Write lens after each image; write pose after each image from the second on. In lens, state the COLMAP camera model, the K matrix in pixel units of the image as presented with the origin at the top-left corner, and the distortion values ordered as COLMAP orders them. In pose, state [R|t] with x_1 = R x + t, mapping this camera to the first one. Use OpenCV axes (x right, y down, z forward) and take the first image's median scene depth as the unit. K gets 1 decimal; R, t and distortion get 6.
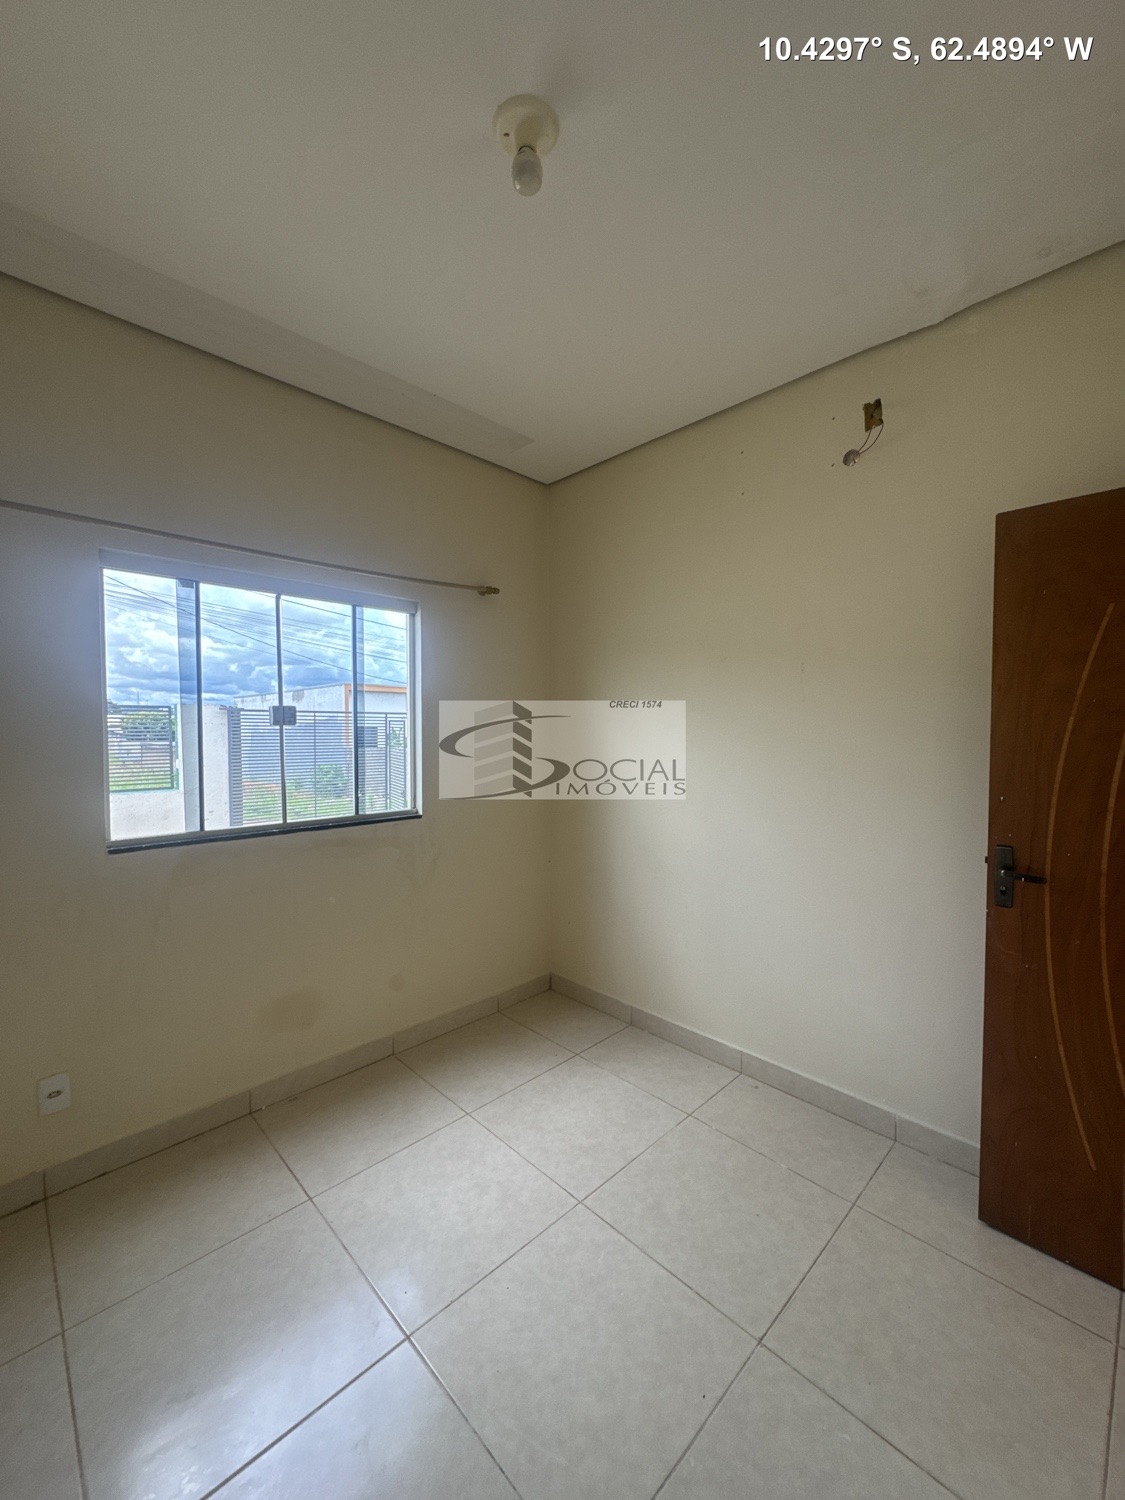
lens RADIAL K [[600.2, 0, 561.6], [0, 600.2, 752.5], [0, 0, 1]] dist [-0.000206, 0.000518]
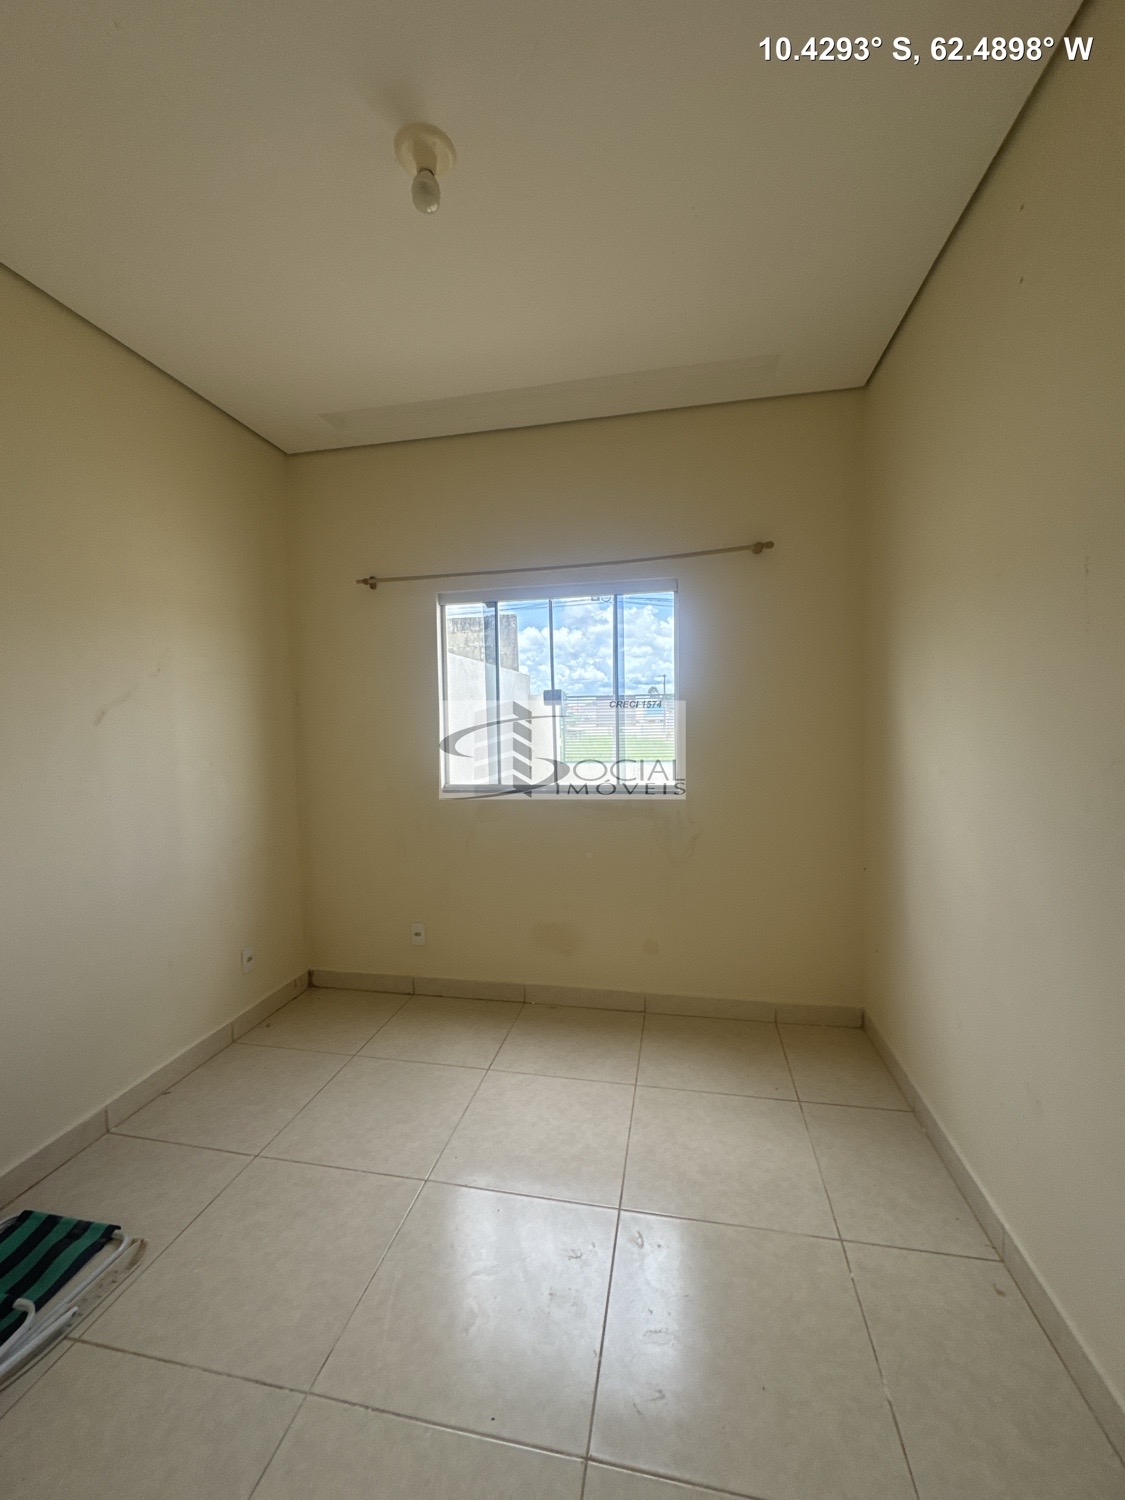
lens RADIAL K [[600.2, 0, 561.6], [0, 600.2, 752.5], [0, 0, 1]] dist [-0.000206, 0.000518]
pose [[0.566811, 0.038256, -0.822959, 0.565427], [-0.013016, 0.999212, 0.037484, 0.004950], [0.823745, -0.010535, 0.566863, 0.317279]]
